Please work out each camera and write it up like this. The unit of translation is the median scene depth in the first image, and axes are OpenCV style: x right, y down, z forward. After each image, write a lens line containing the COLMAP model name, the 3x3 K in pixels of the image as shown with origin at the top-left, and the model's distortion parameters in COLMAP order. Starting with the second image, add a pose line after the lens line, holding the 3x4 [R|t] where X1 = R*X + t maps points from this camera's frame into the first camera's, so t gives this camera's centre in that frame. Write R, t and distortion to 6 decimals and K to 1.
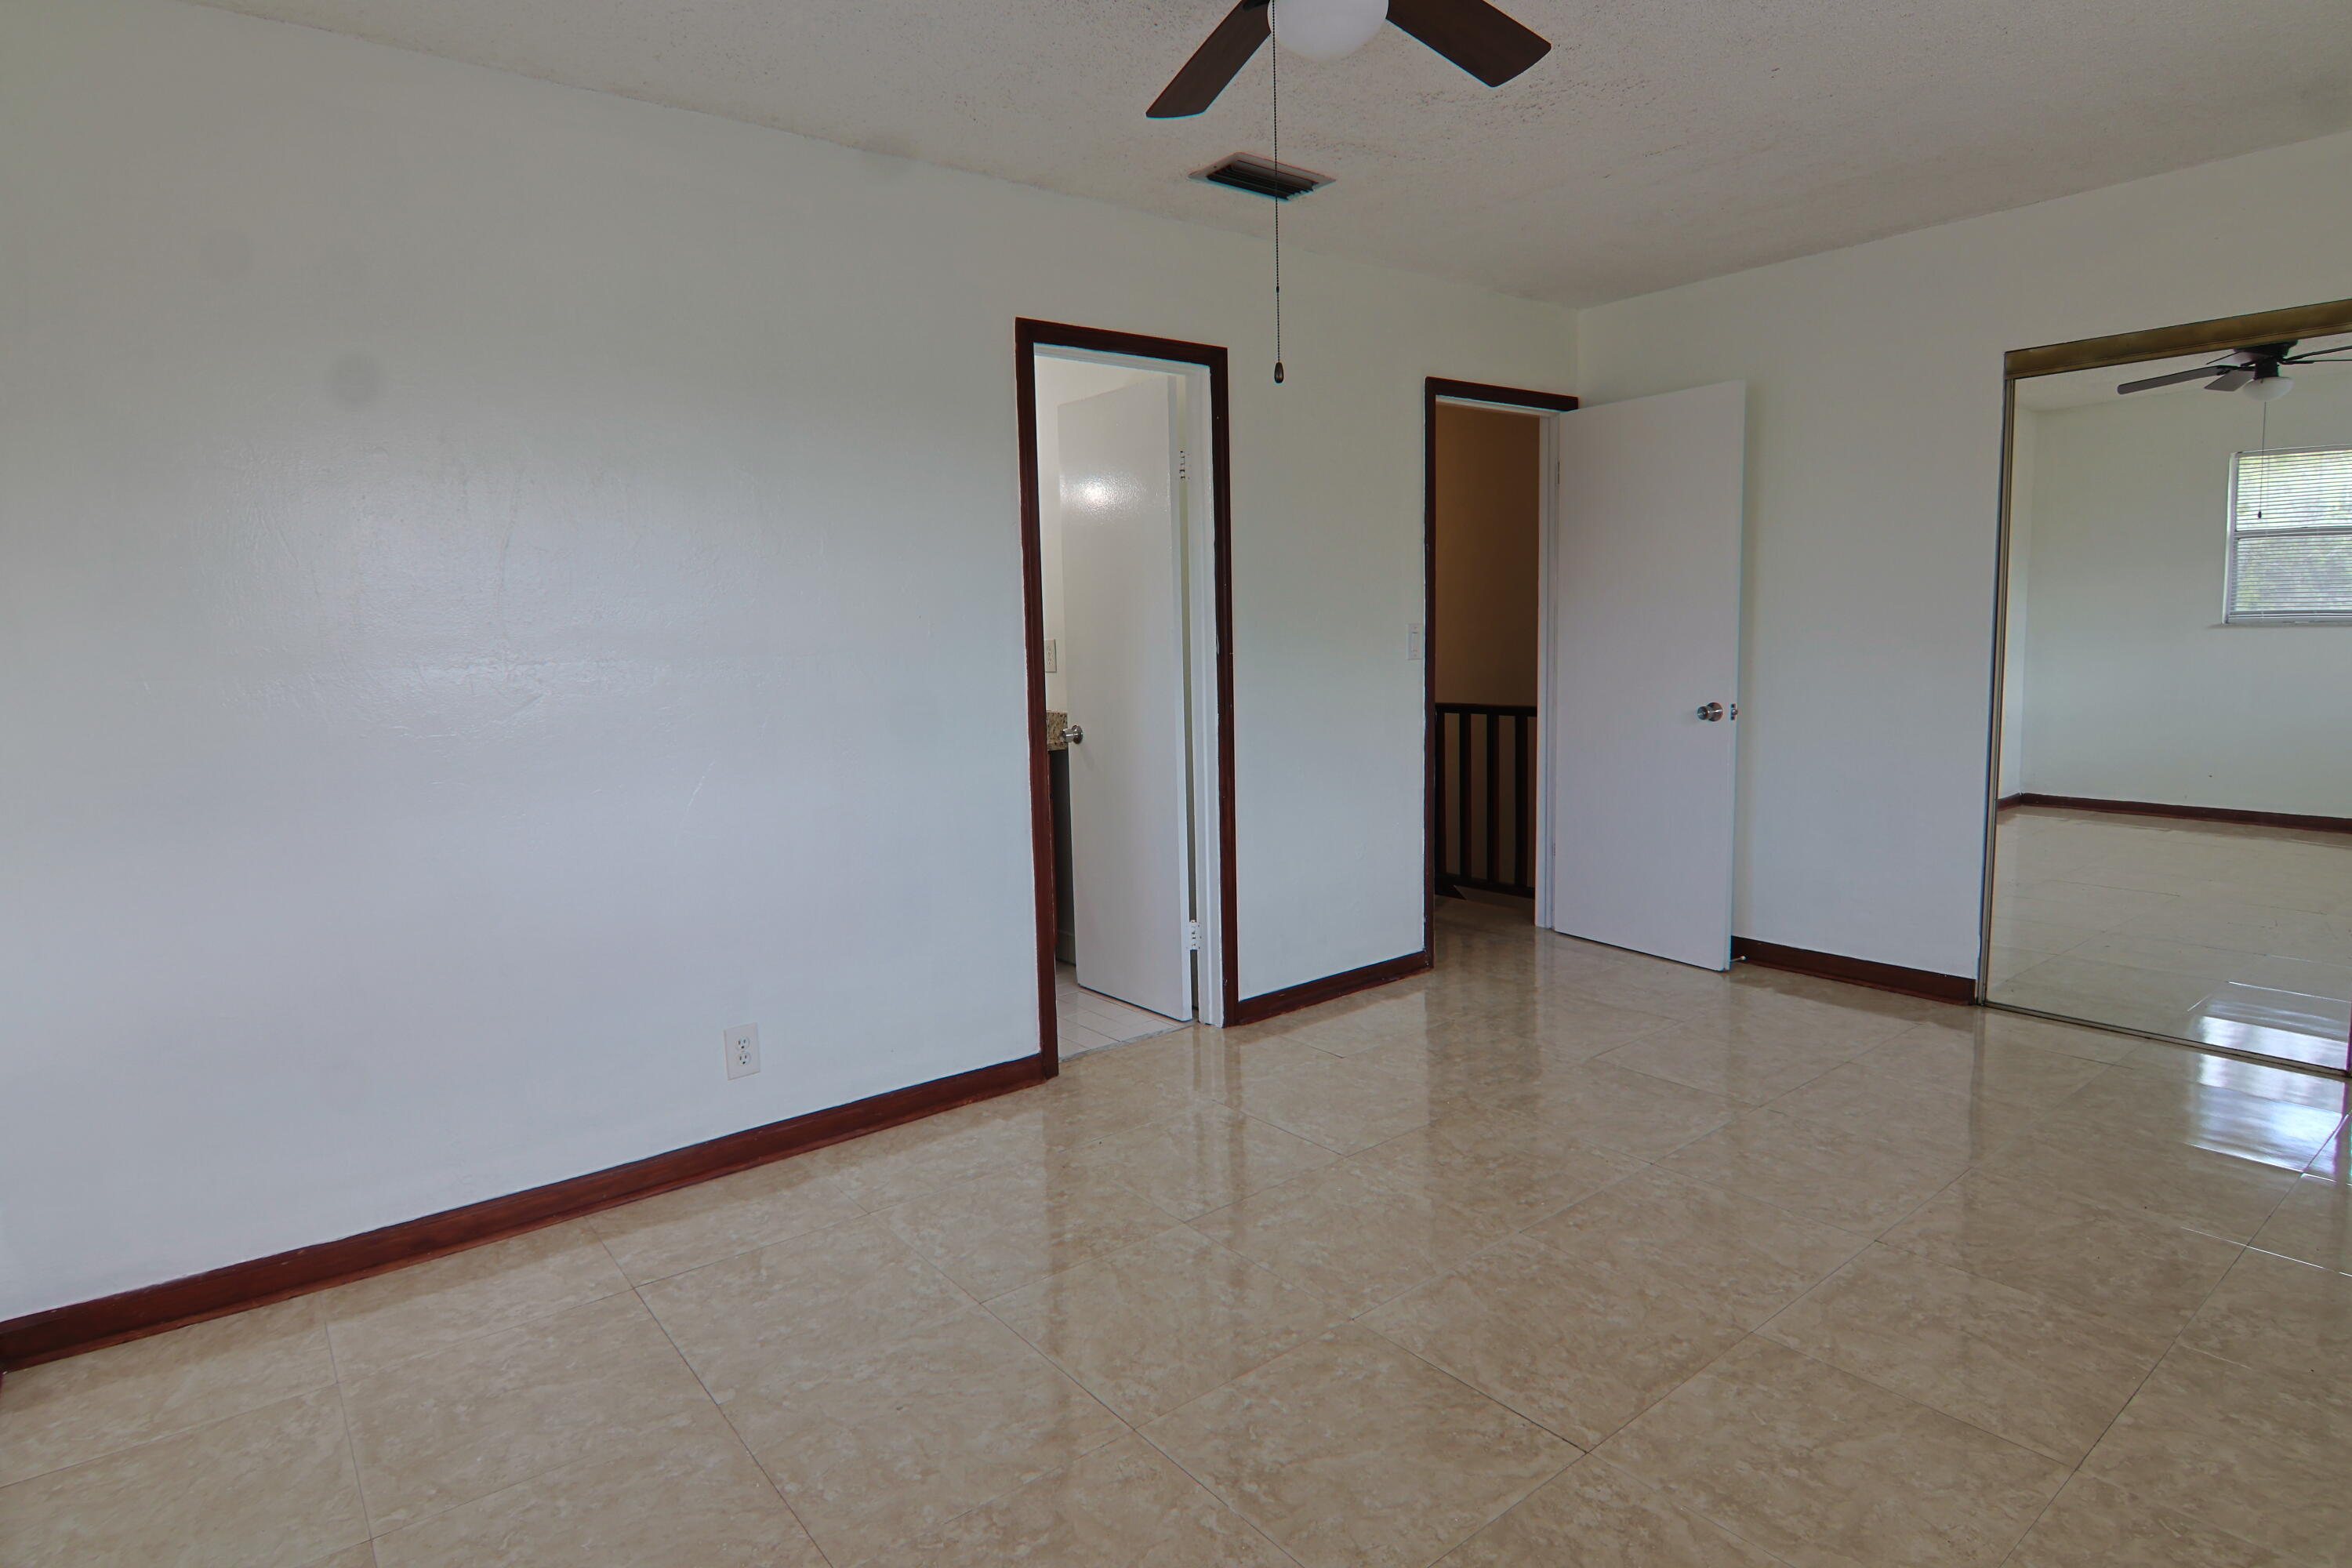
lens RADIAL K [[1267.6, 0, 1177.4], [0, 1267.6, 777.3], [0, 0, 1]] dist [-0.027898, -0.001783]
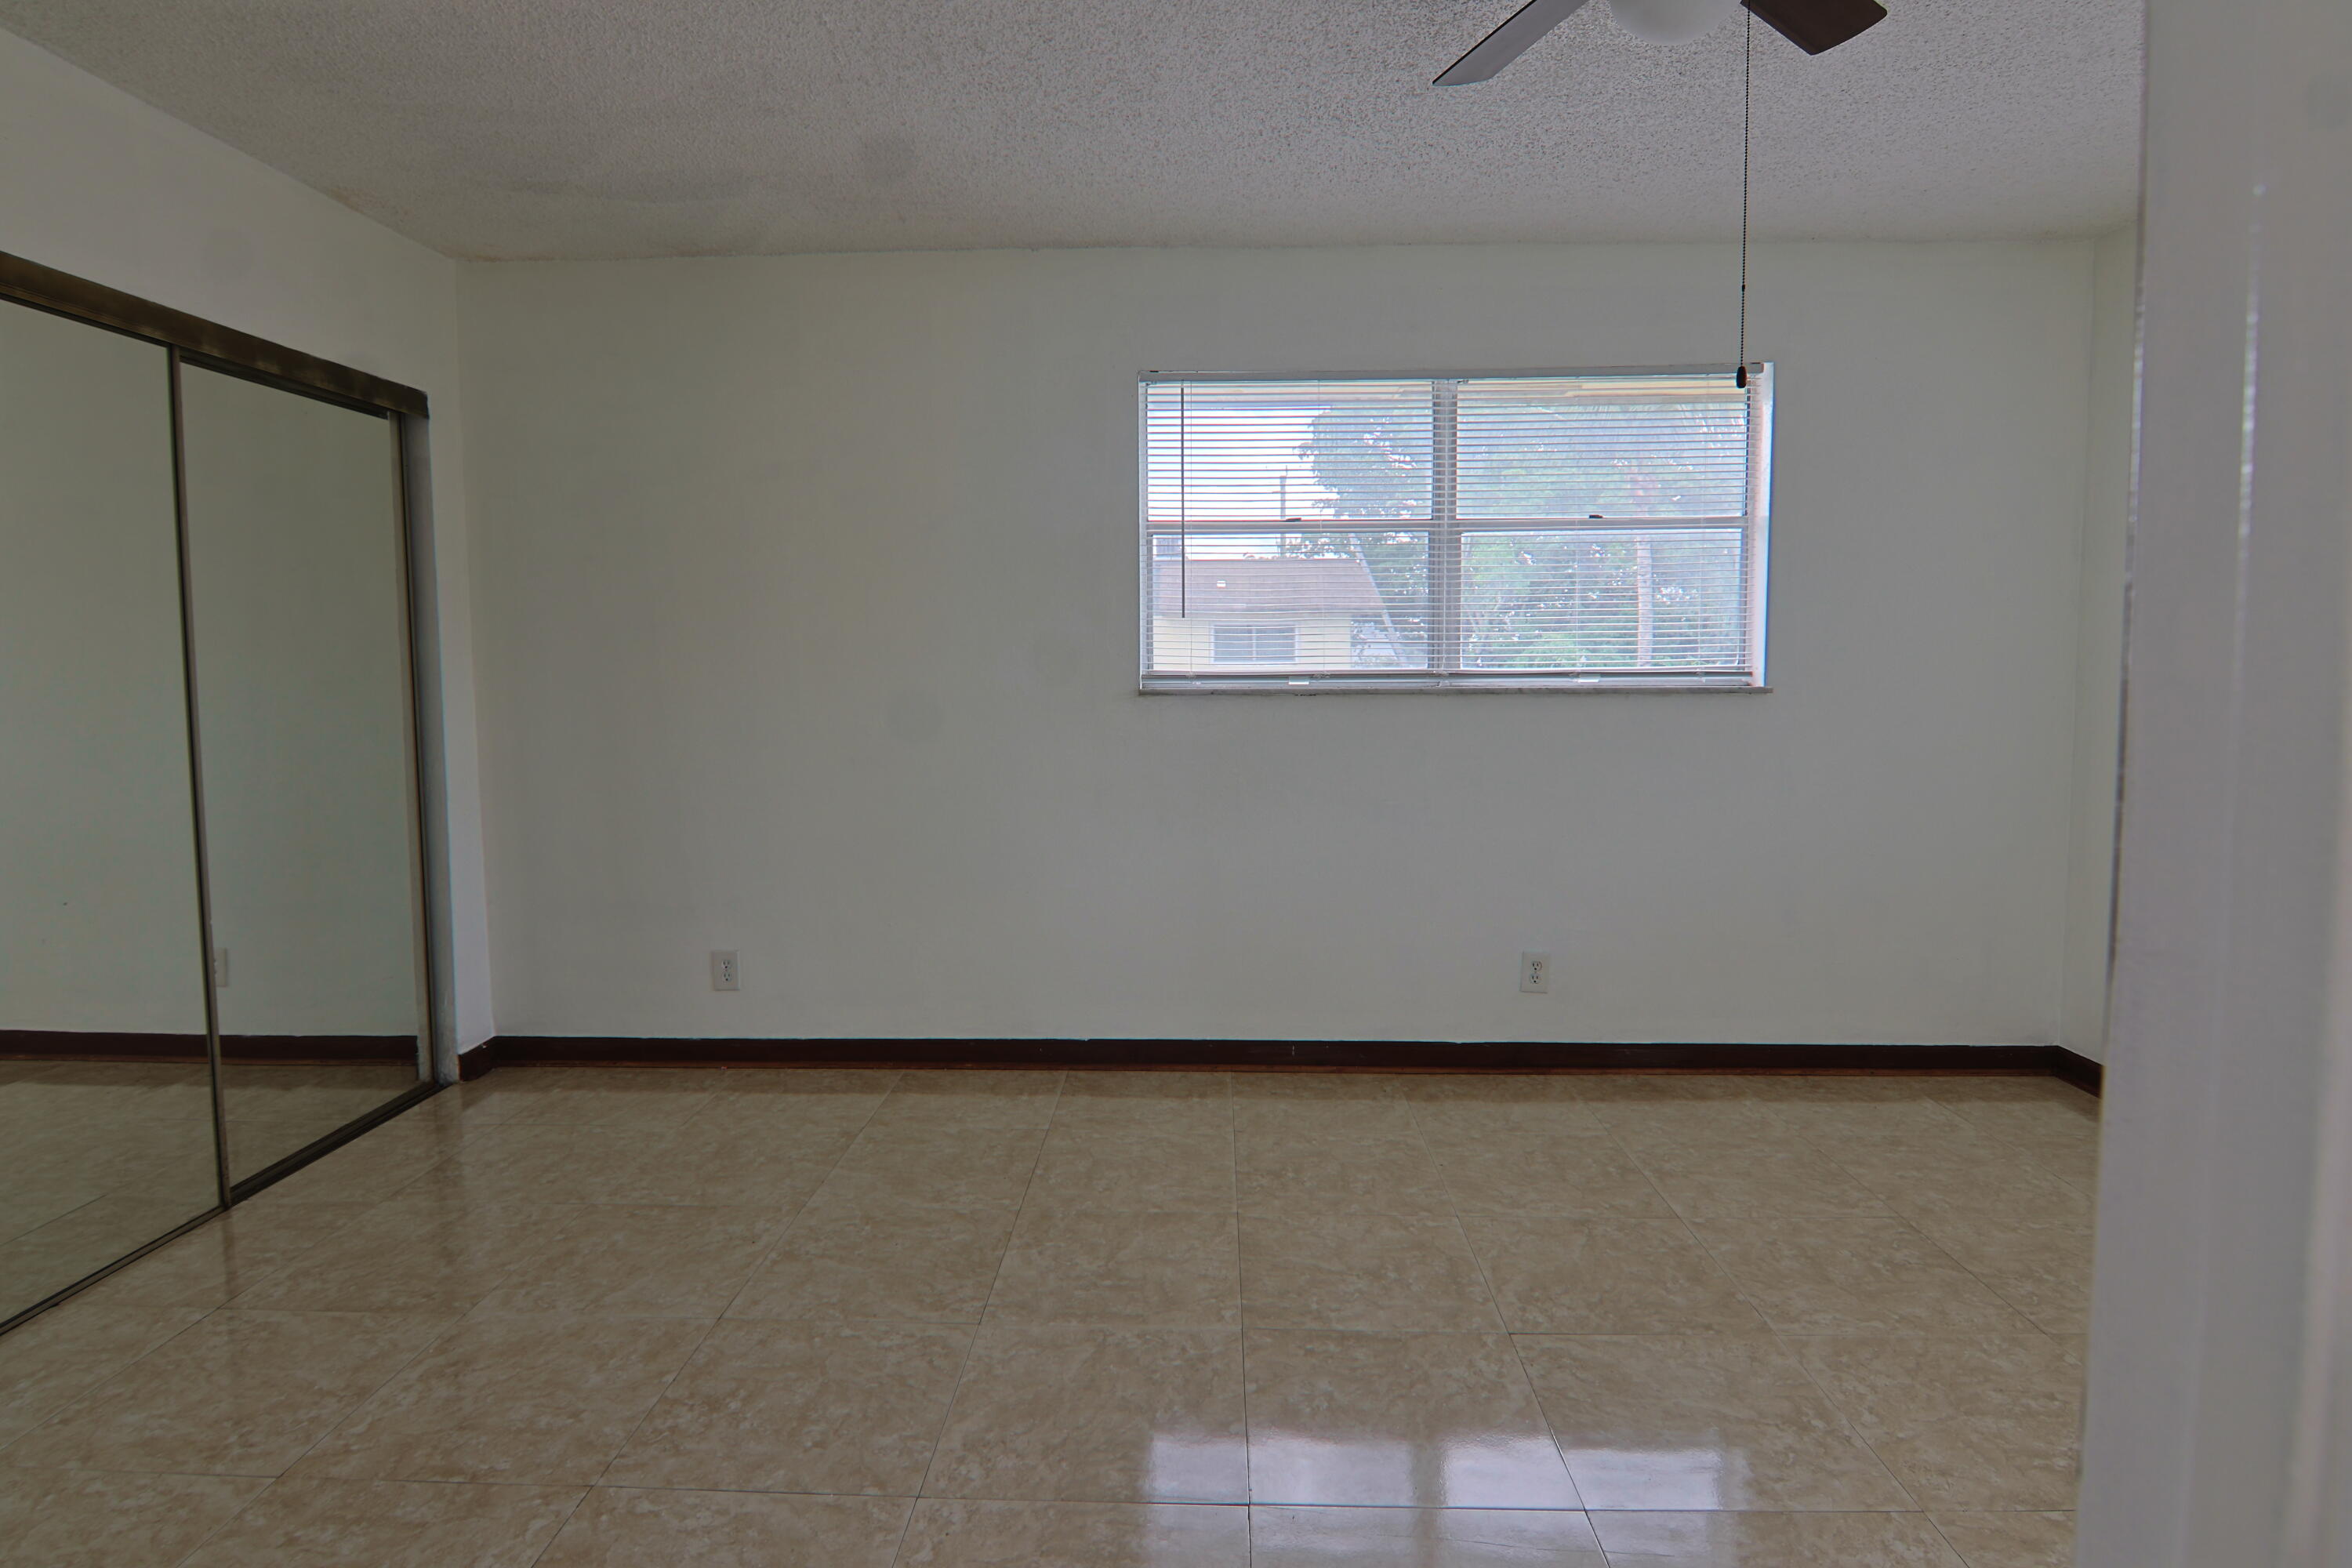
lens RADIAL K [[1267.6, 0, 1174.7], [0, 1267.6, 776.2], [0, 0, 1]] dist [-0.027898, -0.001783]
pose [[-0.765321, -0.026975, 0.643083, -0.186956], [0.103955, 0.980824, 0.164858, -0.217051], [-0.635198, 0.193021, -0.747841, 1.947182]]
